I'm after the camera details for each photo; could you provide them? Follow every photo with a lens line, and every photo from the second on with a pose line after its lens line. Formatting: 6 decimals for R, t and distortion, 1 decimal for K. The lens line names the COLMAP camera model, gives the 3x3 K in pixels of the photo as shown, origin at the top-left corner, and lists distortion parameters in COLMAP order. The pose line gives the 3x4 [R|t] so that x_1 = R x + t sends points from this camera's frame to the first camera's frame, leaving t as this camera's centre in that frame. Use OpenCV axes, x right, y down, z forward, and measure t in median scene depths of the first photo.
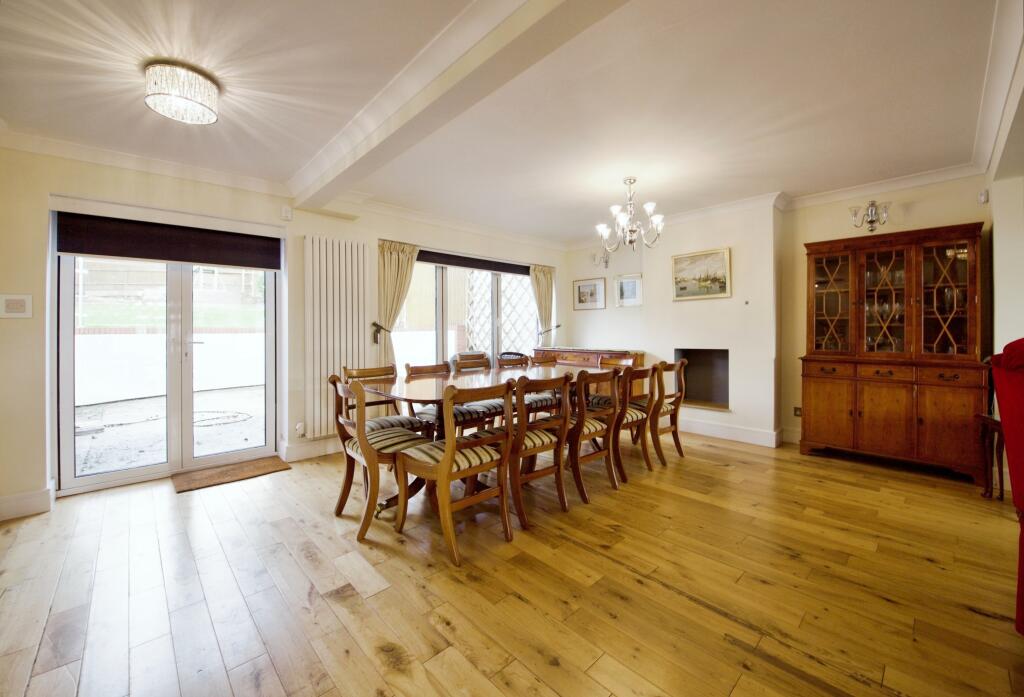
lens RADIAL K [[408.1, 0, 511.4], [0, 408.1, 331.4], [0, 0, 1]] dist [0.000074, 0.000030]
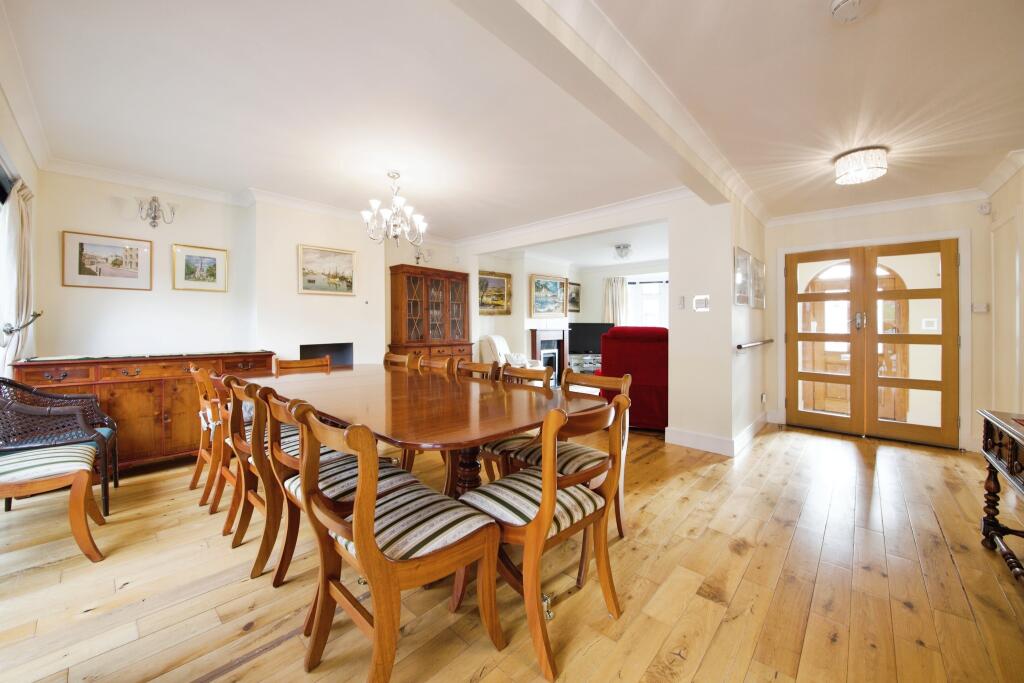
lens RADIAL K [[377.3, 0, 511.4], [0, 377.3, 327.1], [0, 0, 1]] dist [-0.015455, -0.000044]
pose [[-0.067396, 0.002798, 0.997722, -0.517343], [-0.002551, 0.999992, -0.002977, 0.003520], [-0.997723, -0.002746, -0.067389, 0.626463]]
